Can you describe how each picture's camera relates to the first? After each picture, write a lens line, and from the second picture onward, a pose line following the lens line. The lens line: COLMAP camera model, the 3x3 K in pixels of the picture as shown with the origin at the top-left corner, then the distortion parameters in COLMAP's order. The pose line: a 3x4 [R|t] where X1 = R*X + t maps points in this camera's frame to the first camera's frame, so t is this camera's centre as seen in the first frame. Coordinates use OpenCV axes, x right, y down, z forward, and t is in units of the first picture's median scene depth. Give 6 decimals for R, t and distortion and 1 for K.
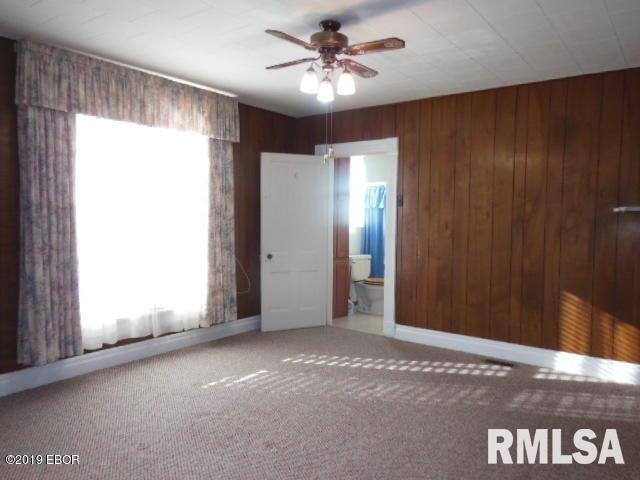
lens RADIAL K [[488.5, 0, 328.1], [0, 488.5, 238.3], [0, 0, 1]] dist [-0.037564, 0.138599]
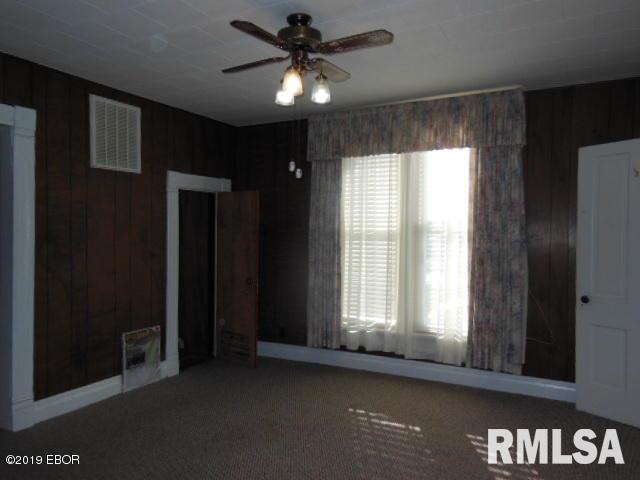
lens RADIAL K [[488.5, 0, 328.1], [0, 488.5, 238.3], [0, 0, 1]] dist [-0.037564, 0.138599]
pose [[0.121853, 0.003335, -0.992543, 0.671401], [-0.047320, 0.998877, -0.002453, -0.038295], [0.991420, 0.047266, 0.121874, 0.748592]]
